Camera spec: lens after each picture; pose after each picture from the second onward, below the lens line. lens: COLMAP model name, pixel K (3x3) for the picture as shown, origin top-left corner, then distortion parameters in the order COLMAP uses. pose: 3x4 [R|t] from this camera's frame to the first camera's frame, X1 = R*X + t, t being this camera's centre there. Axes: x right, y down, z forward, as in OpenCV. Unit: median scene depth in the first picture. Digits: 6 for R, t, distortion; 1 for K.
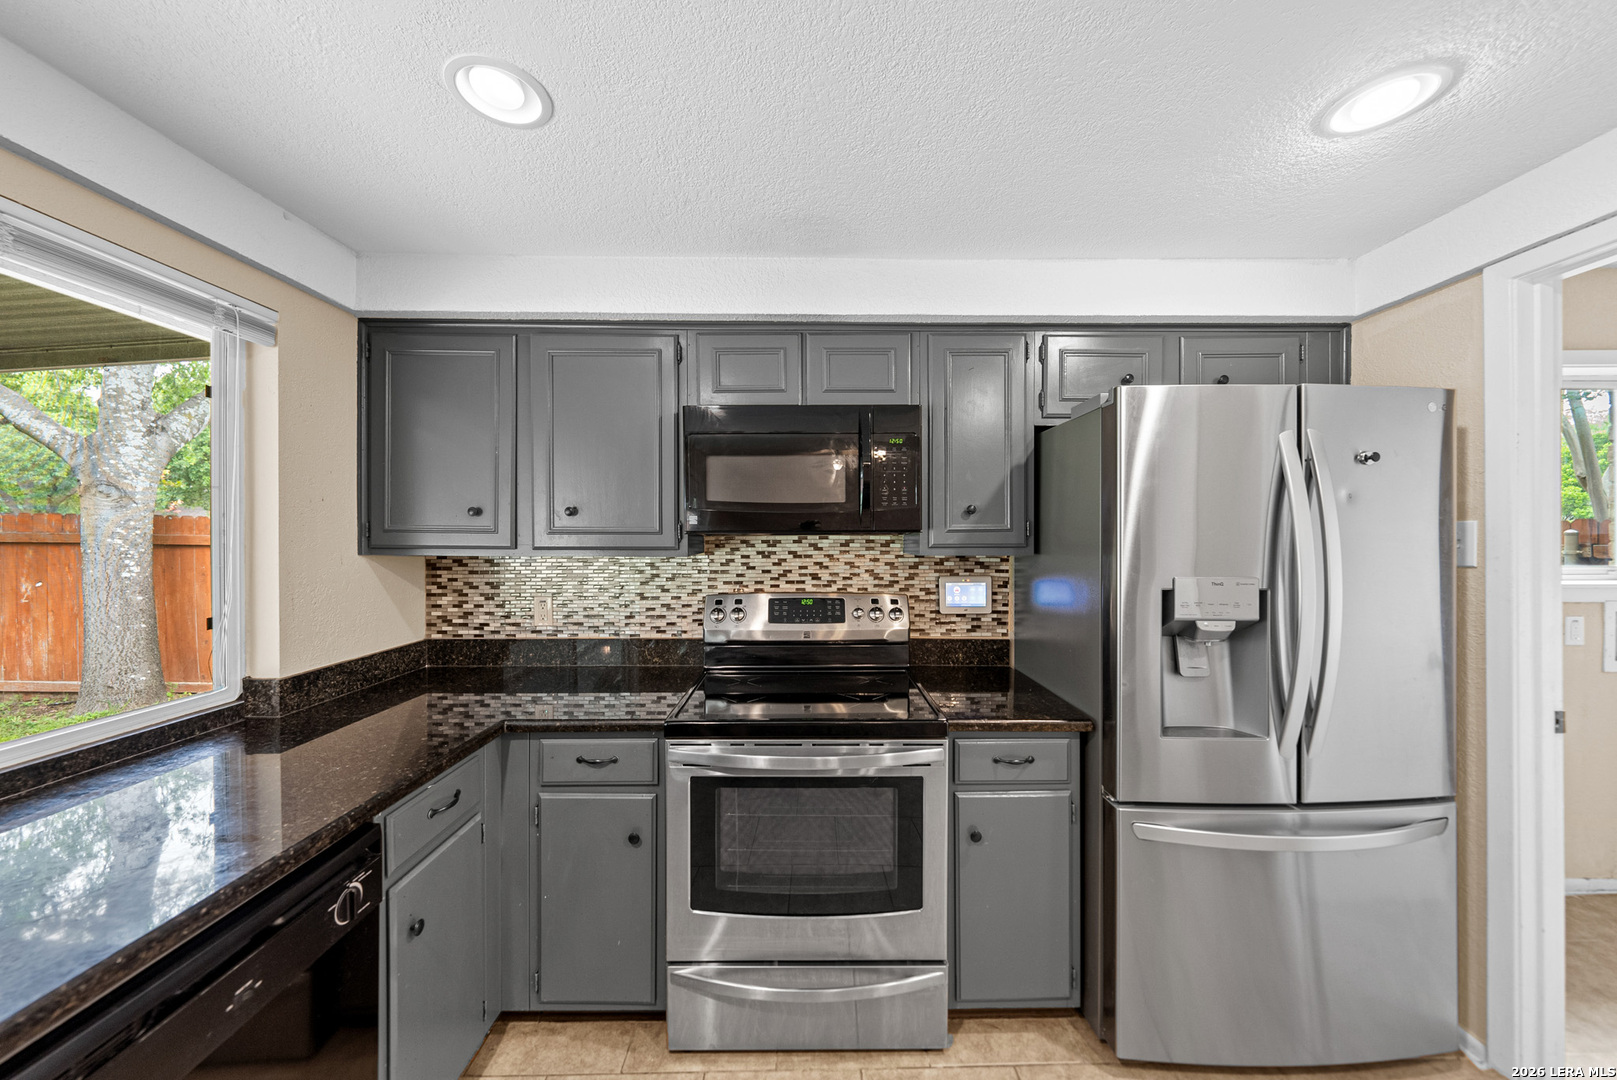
lens RADIAL K [[559.9, 0, 811.5], [0, 559.9, 541.2], [0, 0, 1]] dist [-0.002201, -0.000548]
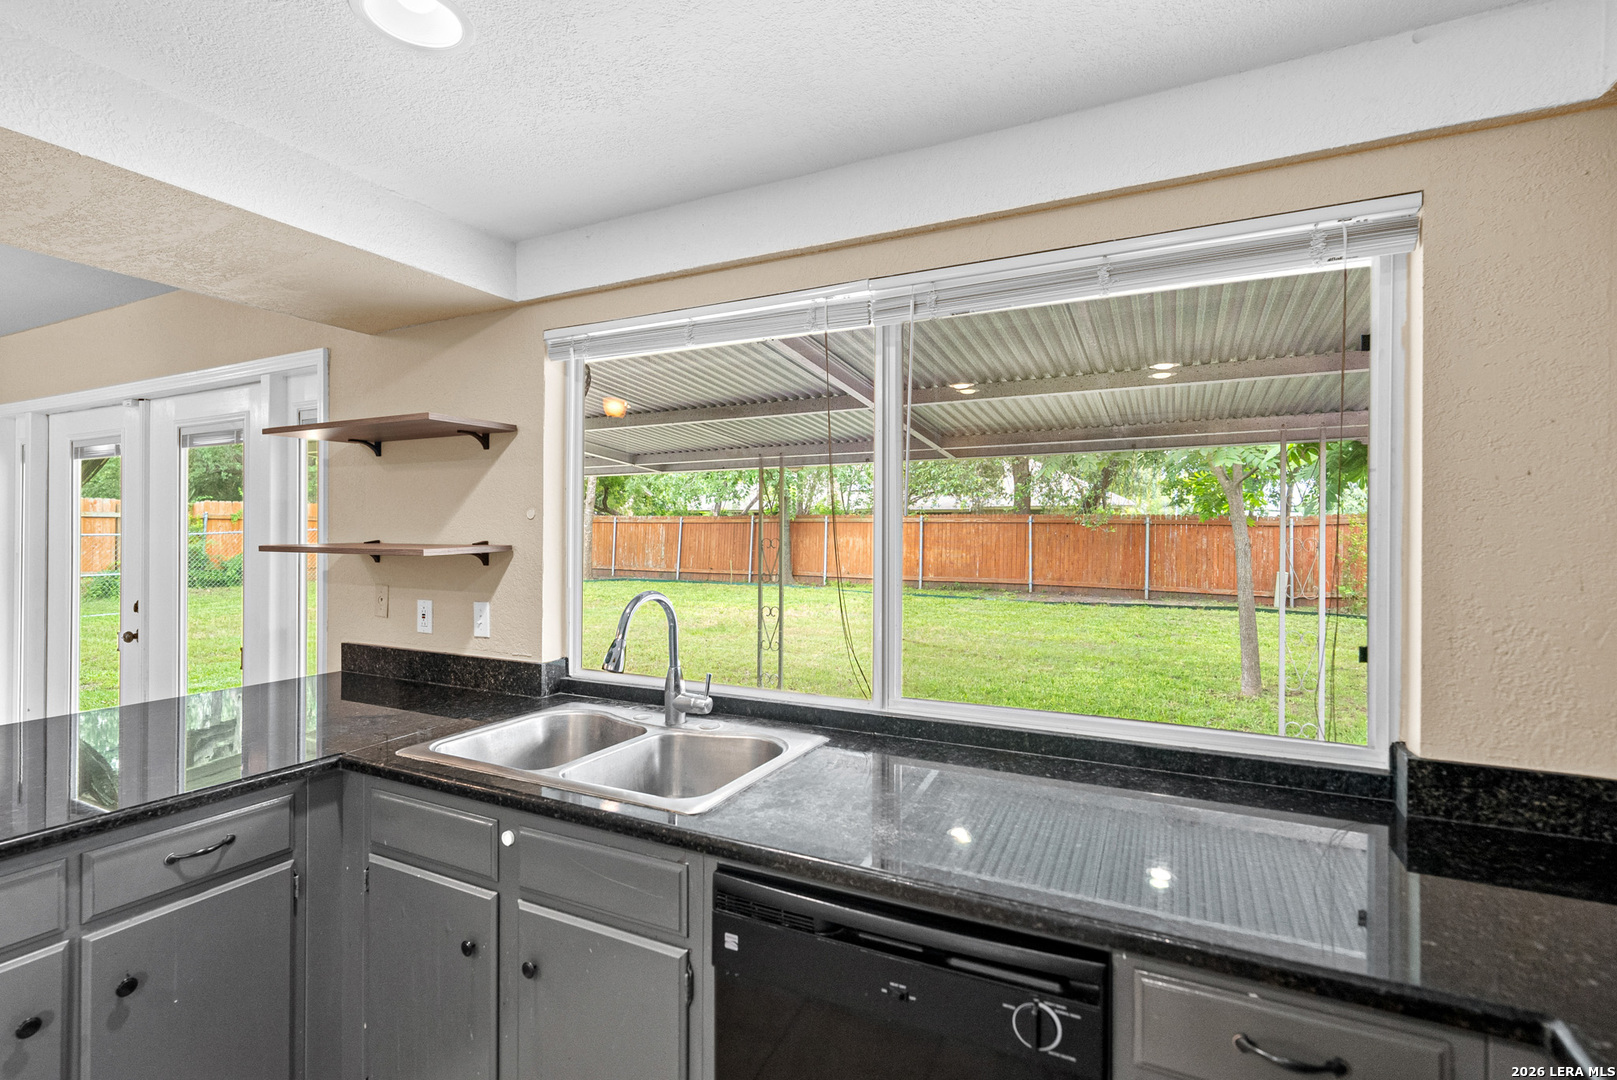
lens RADIAL K [[726.2, 0, 805.6], [0, 726.2, 539.5], [0, 0, 1]] dist [0.002094, -0.000289]
pose [[-0.444959, -0.002743, -0.895547, 0.089137], [-0.015666, 0.999866, 0.004721, 0.000195], [0.895414, 0.016130, -0.444942, 0.571148]]
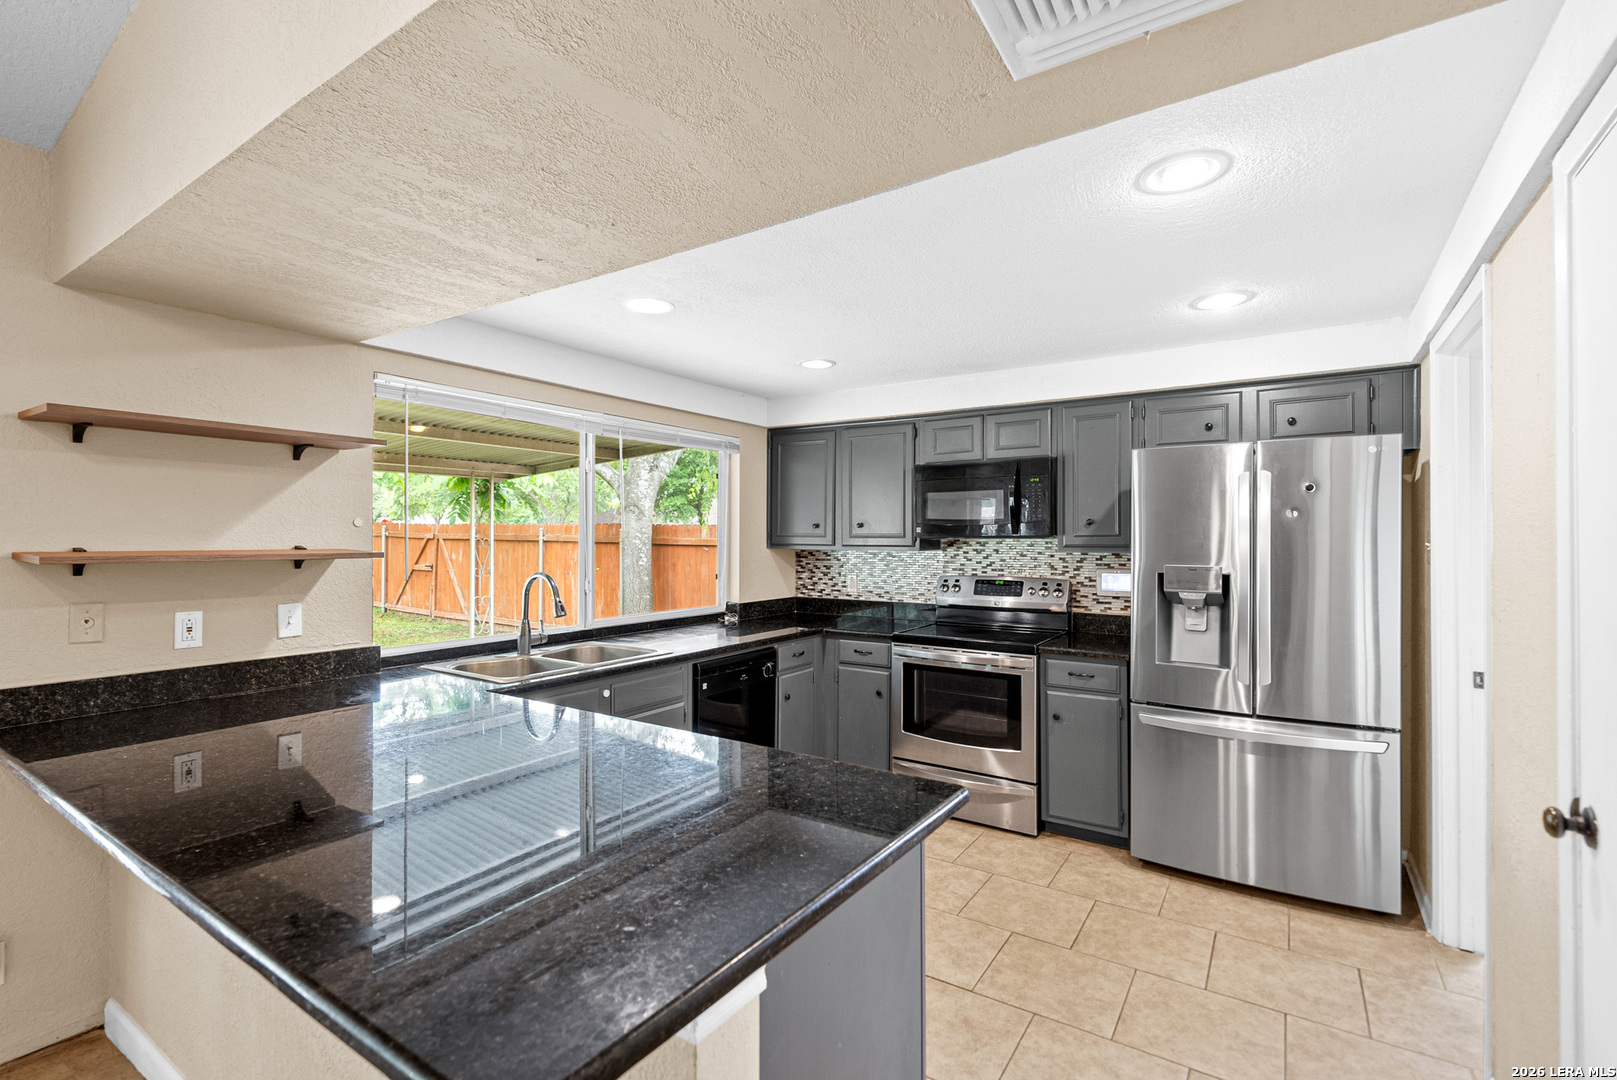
lens RADIAL K [[726.2, 0, 808.4], [0, 726.2, 533.6], [0, 0, 1]] dist [0.002094, -0.000289]
pose [[0.823429, -0.002033, -0.567416, 0.706127], [-0.006916, 0.999883, -0.013618, 0.006383], [0.567378, 0.015138, 0.823319, -0.949026]]
